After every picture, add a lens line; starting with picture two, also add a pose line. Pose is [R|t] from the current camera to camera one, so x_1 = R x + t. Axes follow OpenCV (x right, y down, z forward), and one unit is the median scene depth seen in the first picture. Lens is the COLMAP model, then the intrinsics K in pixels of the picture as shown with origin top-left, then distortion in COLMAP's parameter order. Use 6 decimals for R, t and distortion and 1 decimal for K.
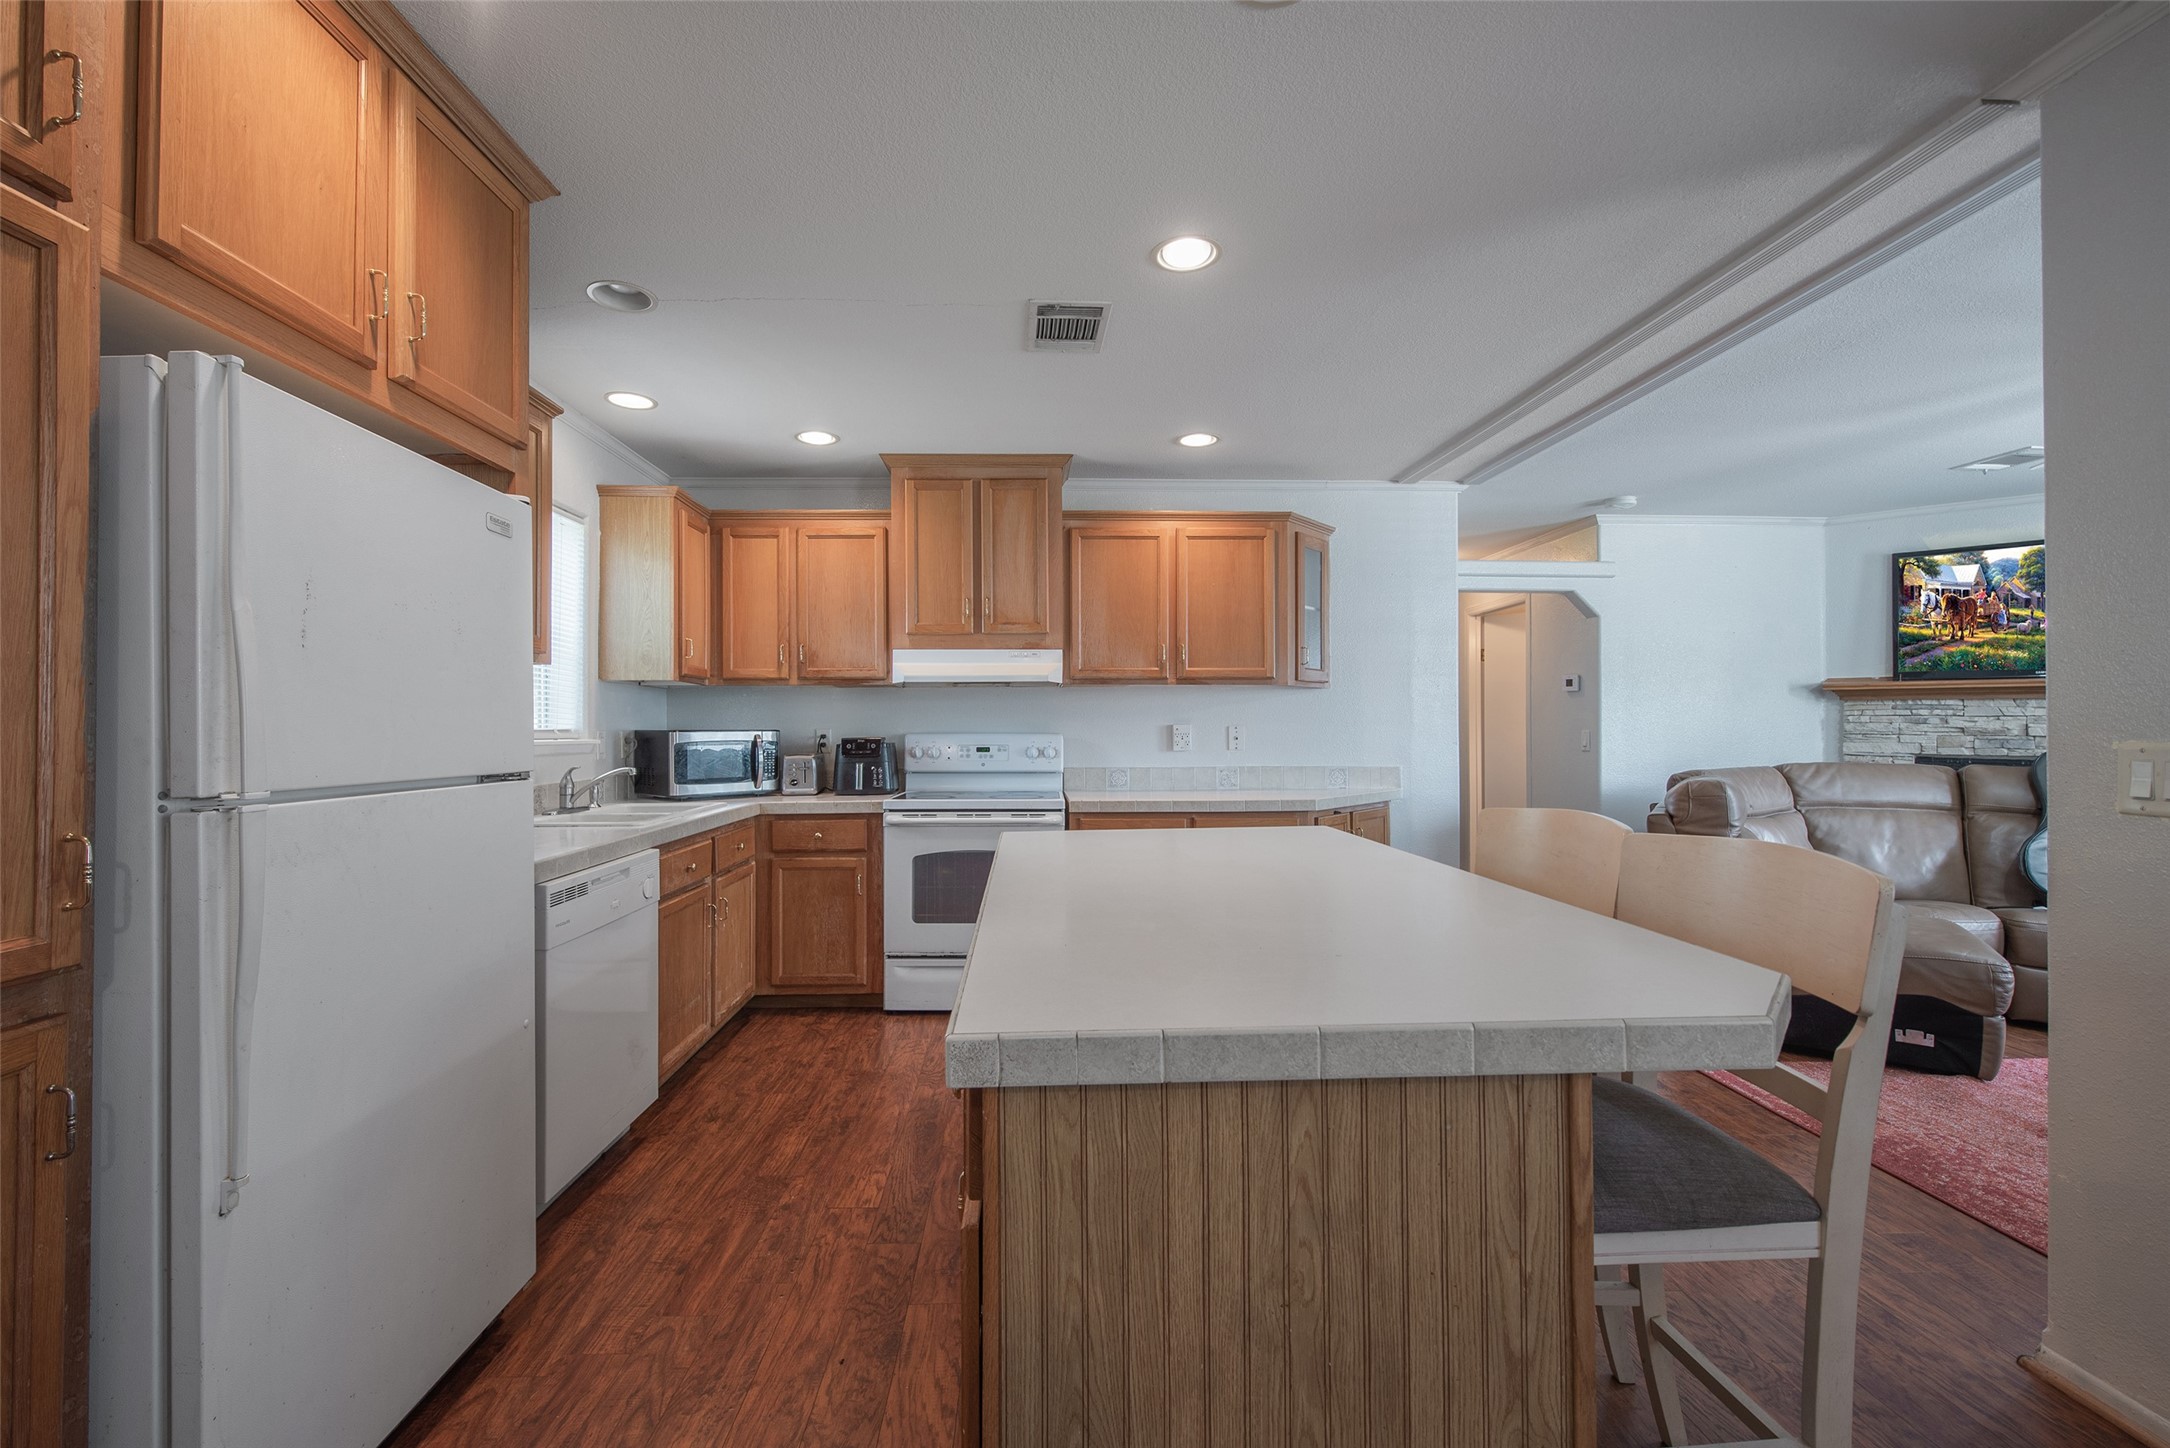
lens RADIAL K [[924.3, 0, 1085.0], [0, 924.3, 724.0], [0, 0, 1]] dist [0.002404, -0.007542]
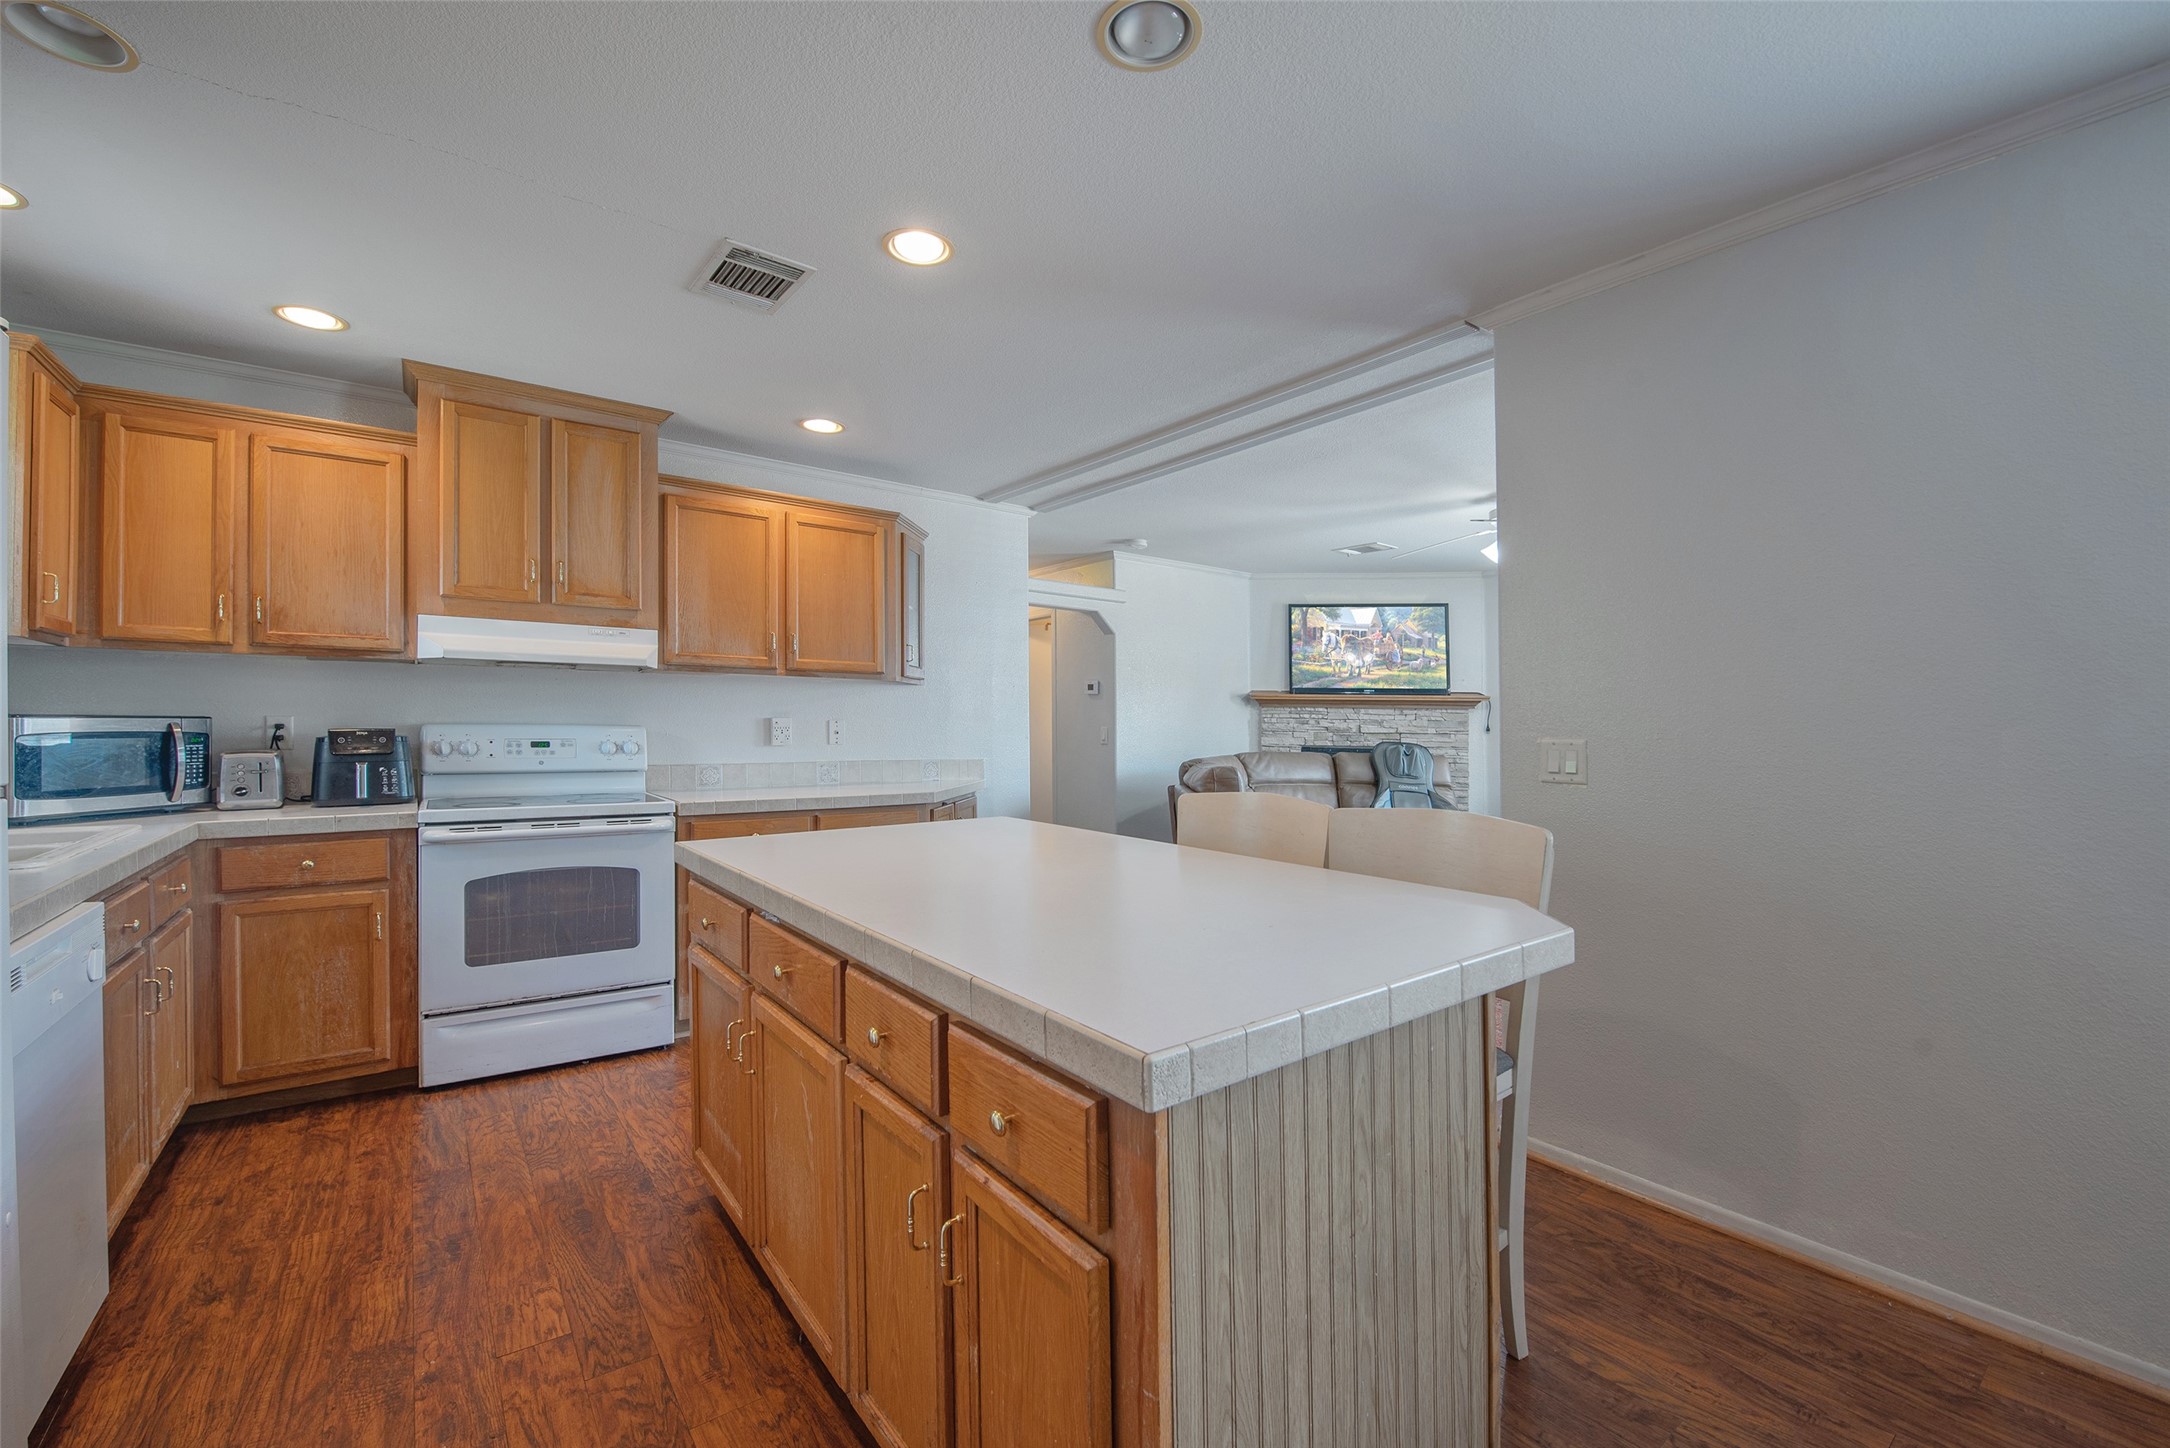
lens RADIAL K [[882.2, 0, 1117.3], [0, 882.2, 700.5], [0, 0, 1]] dist [-0.000702, -0.007026]
pose [[0.812488, 0.025696, 0.582412, -0.159833], [-0.014317, 0.999606, -0.024129, 0.000237], [-0.582803, 0.011266, 0.812536, 0.066982]]
